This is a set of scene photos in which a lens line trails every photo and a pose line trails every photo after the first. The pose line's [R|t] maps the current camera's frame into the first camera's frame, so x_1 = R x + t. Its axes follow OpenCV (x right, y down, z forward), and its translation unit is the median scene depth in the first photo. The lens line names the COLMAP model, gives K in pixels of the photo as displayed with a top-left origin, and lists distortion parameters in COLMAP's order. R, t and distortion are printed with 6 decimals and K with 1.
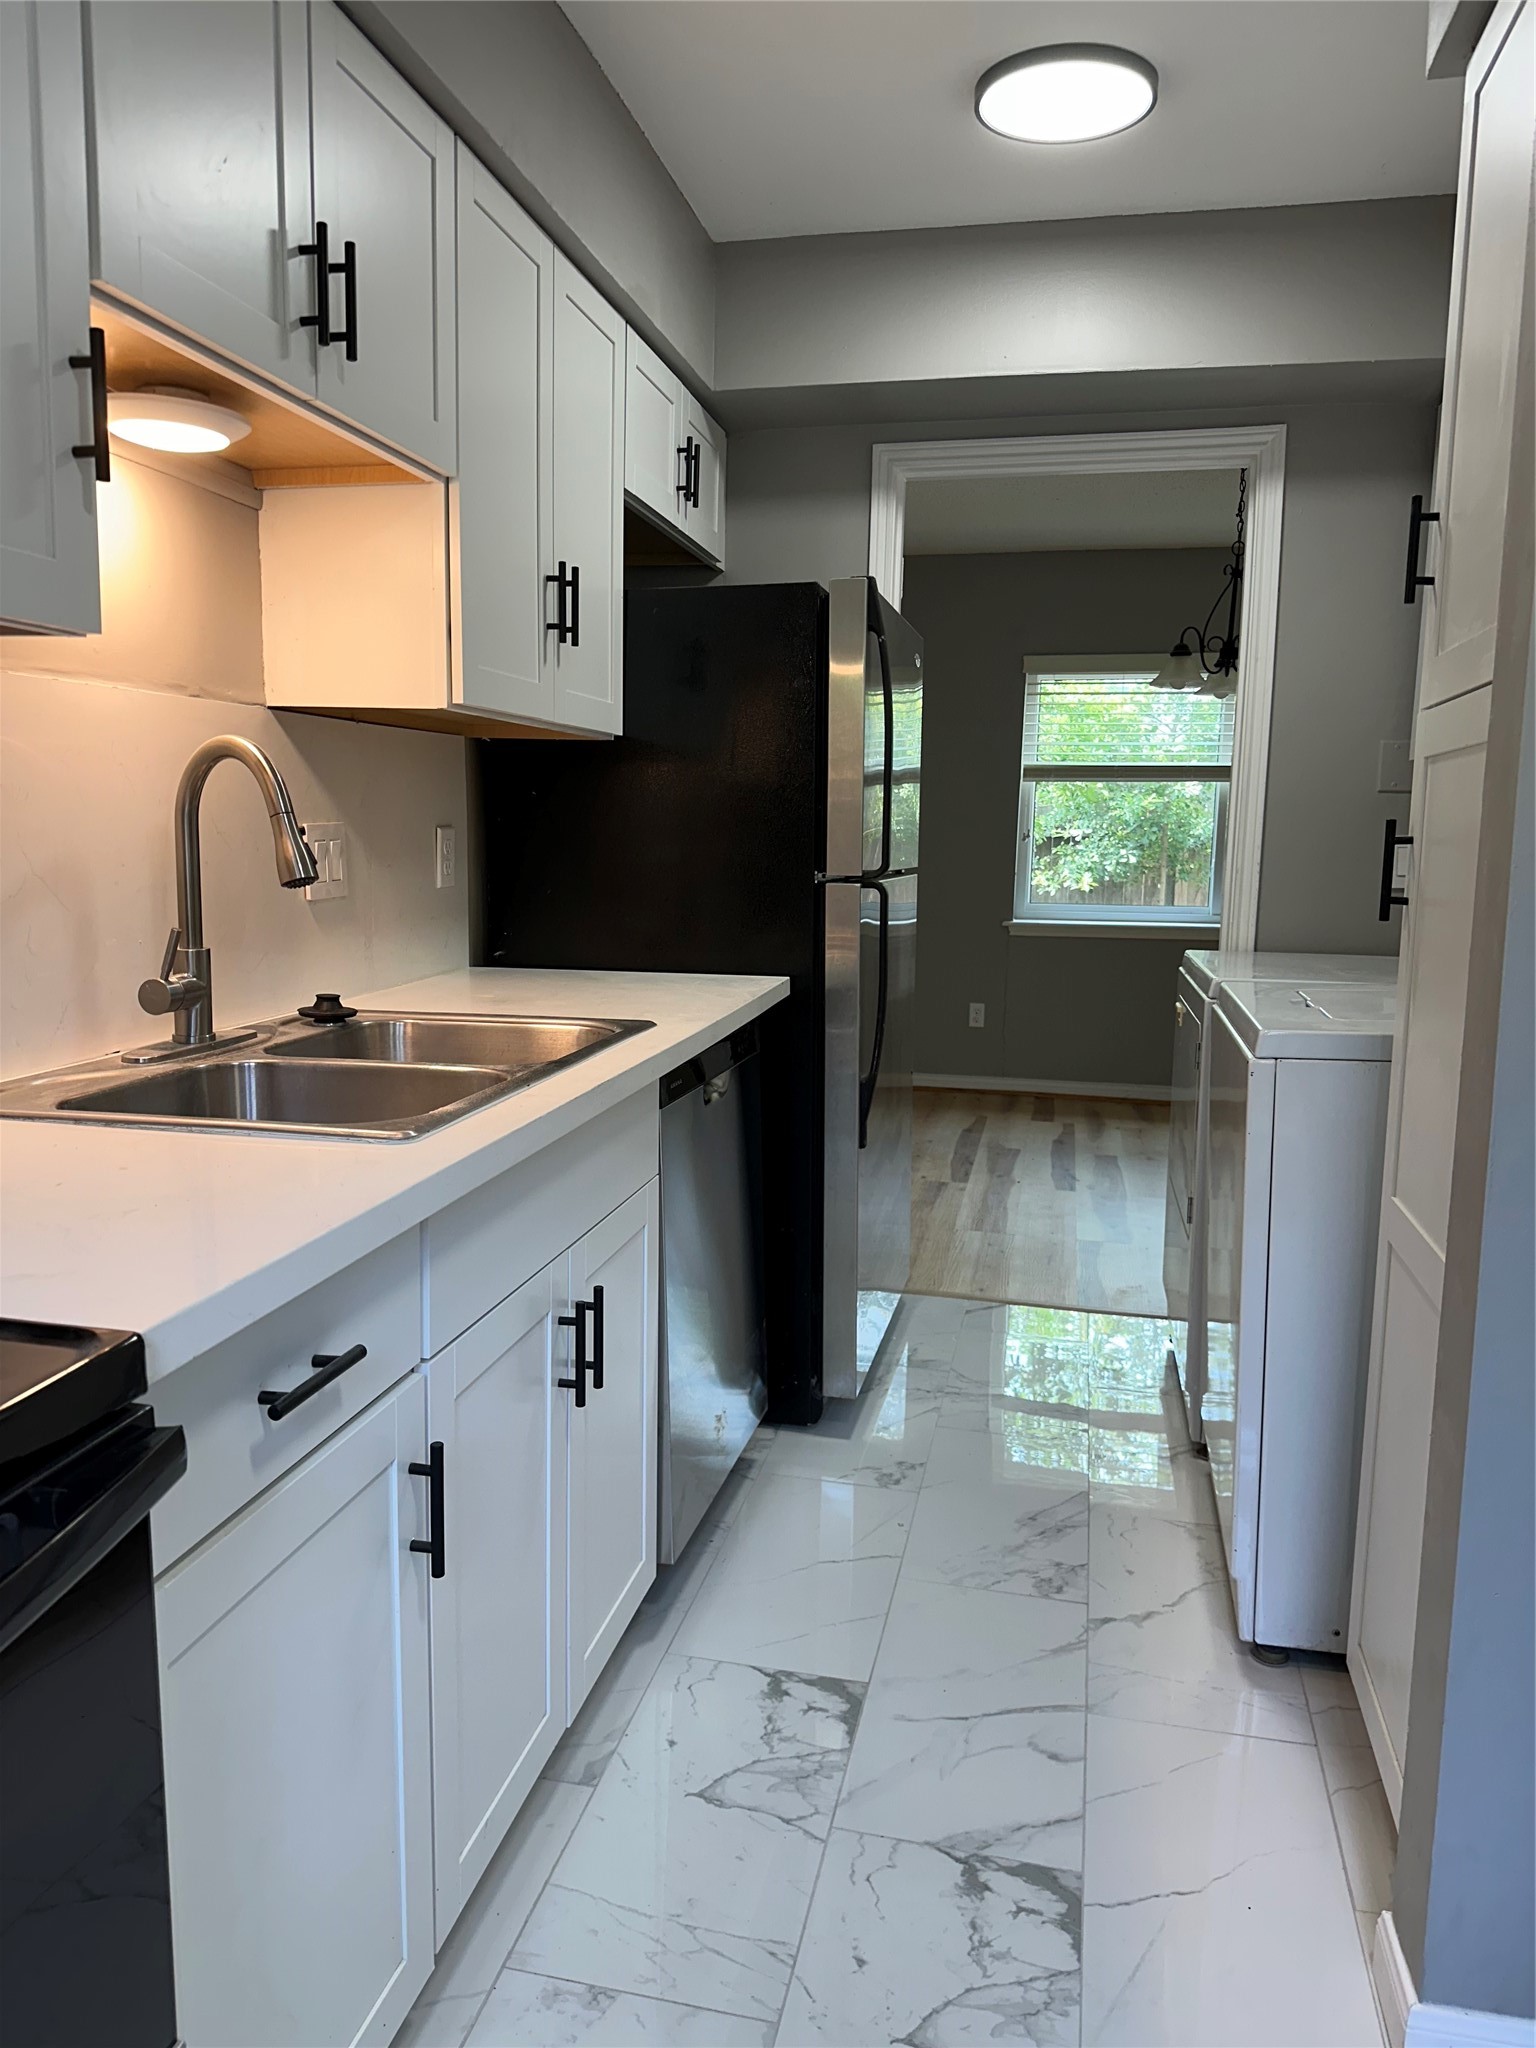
lens RADIAL K [[1444.0, 0, 768.0], [0, 1444.0, 1024.0], [0, 0, 1]] dist [-0.009178, -0.006200]
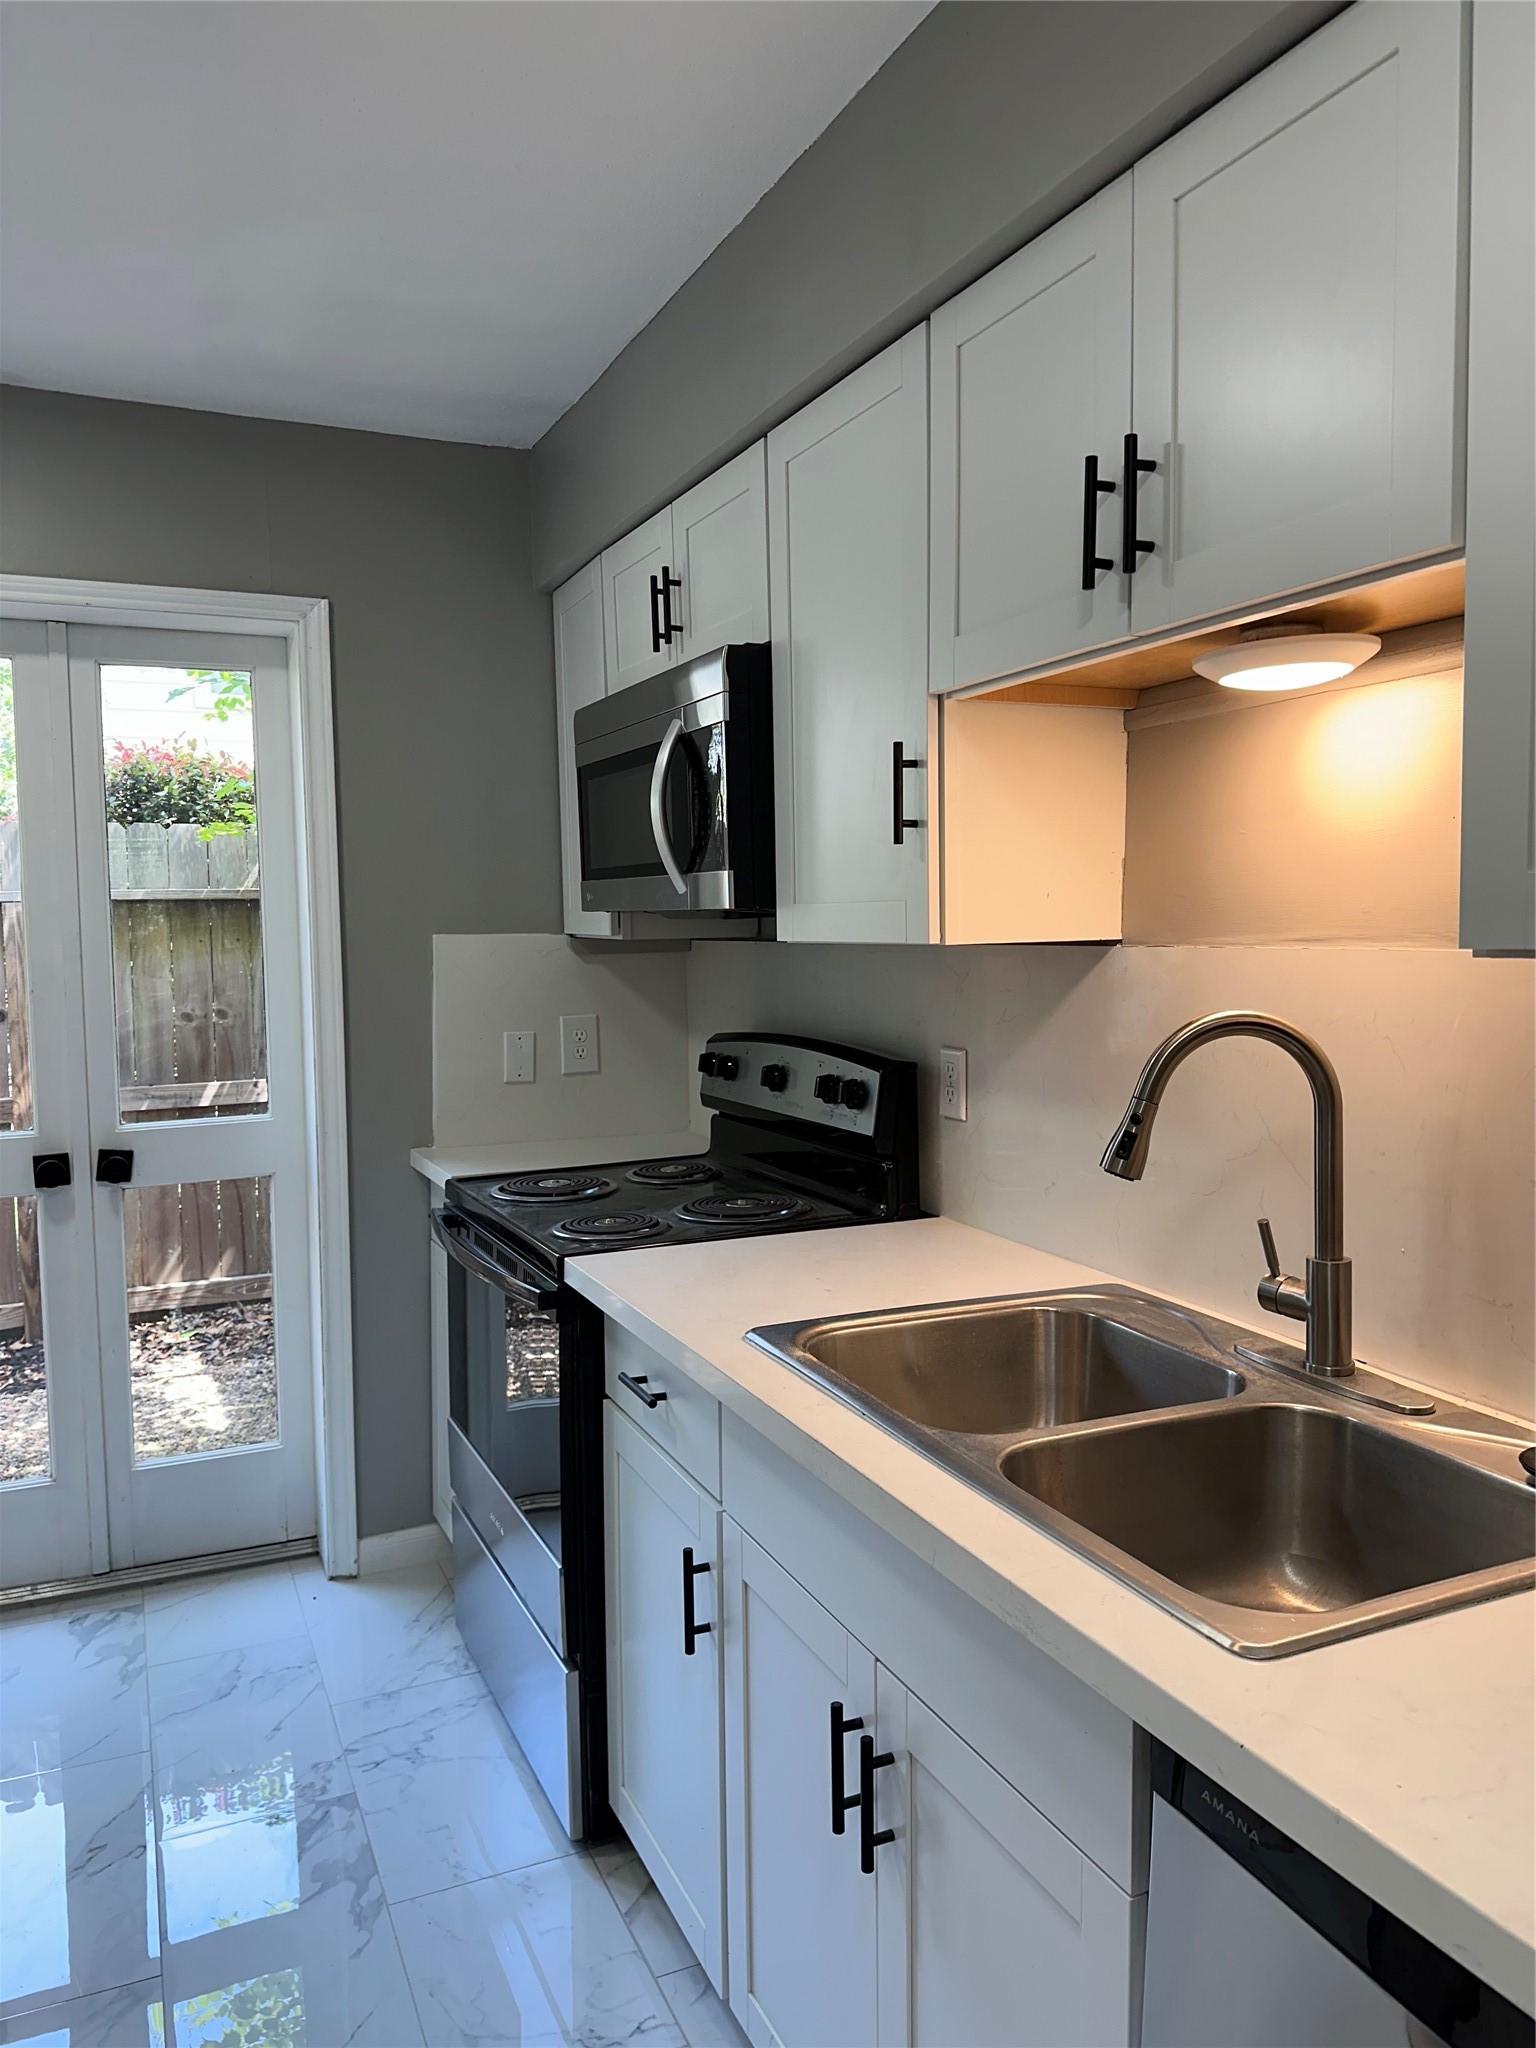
lens RADIAL K [[1455.0, 0, 741.7], [0, 1455.0, 1028.0], [0, 0, 1]] dist [0.050517, -0.049154]
pose [[-0.803907, 0.036620, -0.593626, 0.368260], [-0.084662, 0.980893, 0.175161, -0.304054], [0.588698, 0.191070, -0.785447, 1.448901]]
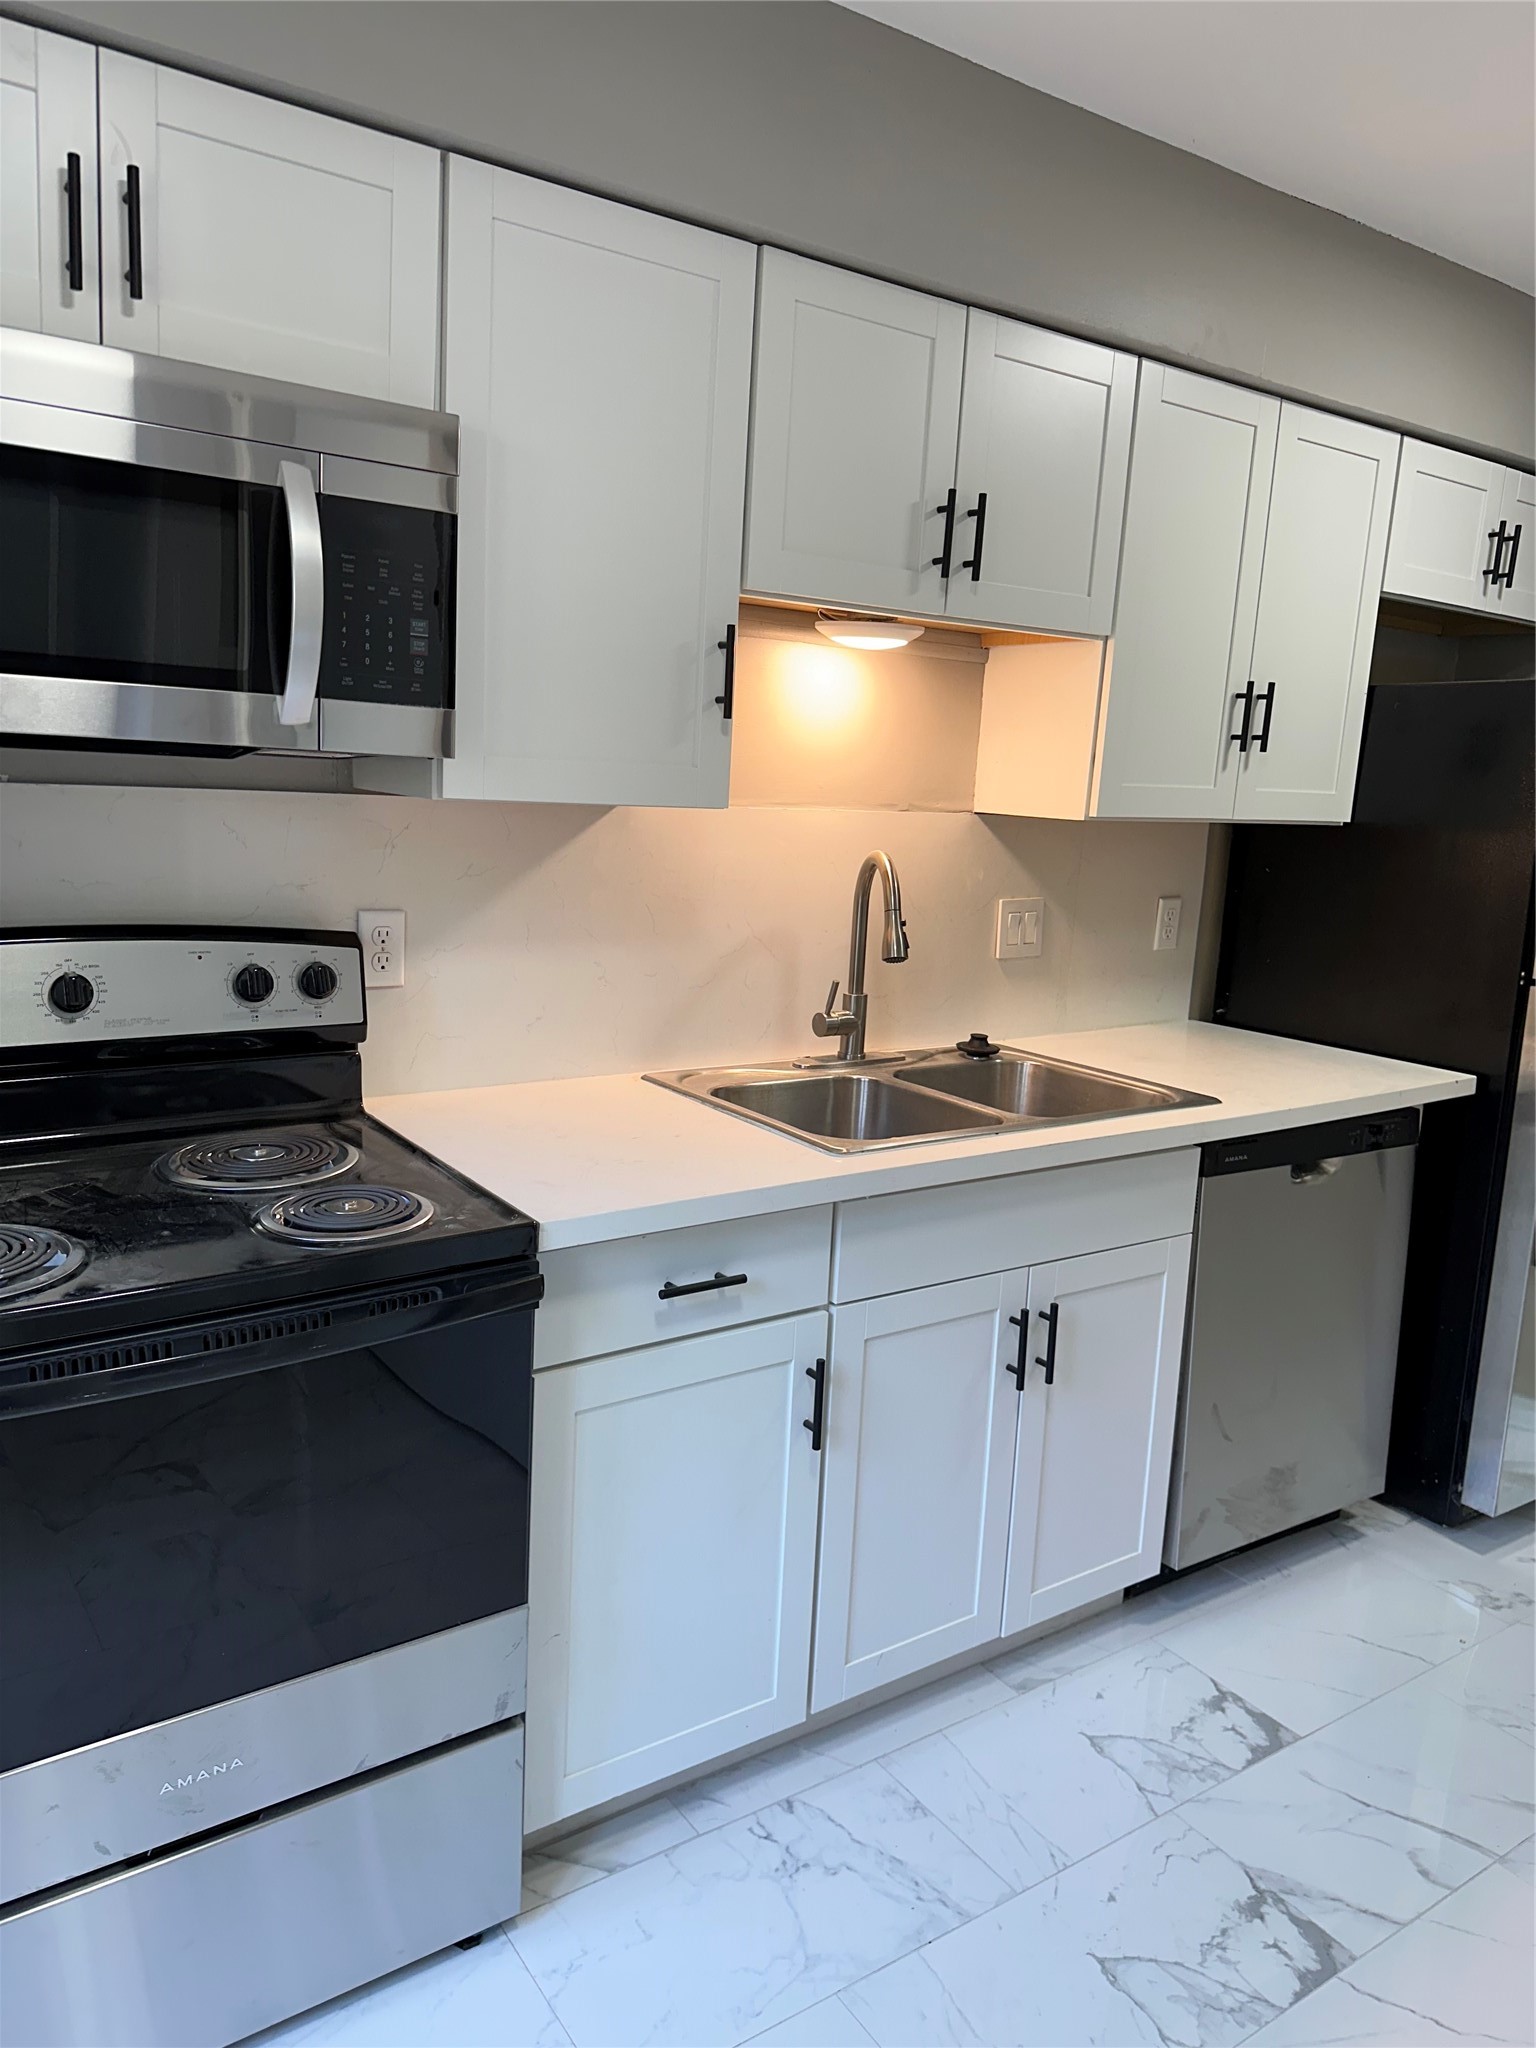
lens RADIAL K [[1455.0, 0, 741.7], [0, 1455.0, 1028.0], [0, 0, 1]] dist [0.050517, -0.049154]
pose [[0.729615, 0.138079, -0.669773, 0.479594], [-0.129197, 0.989598, 0.063273, -0.094149], [0.671543, 0.040368, 0.739866, -0.133436]]
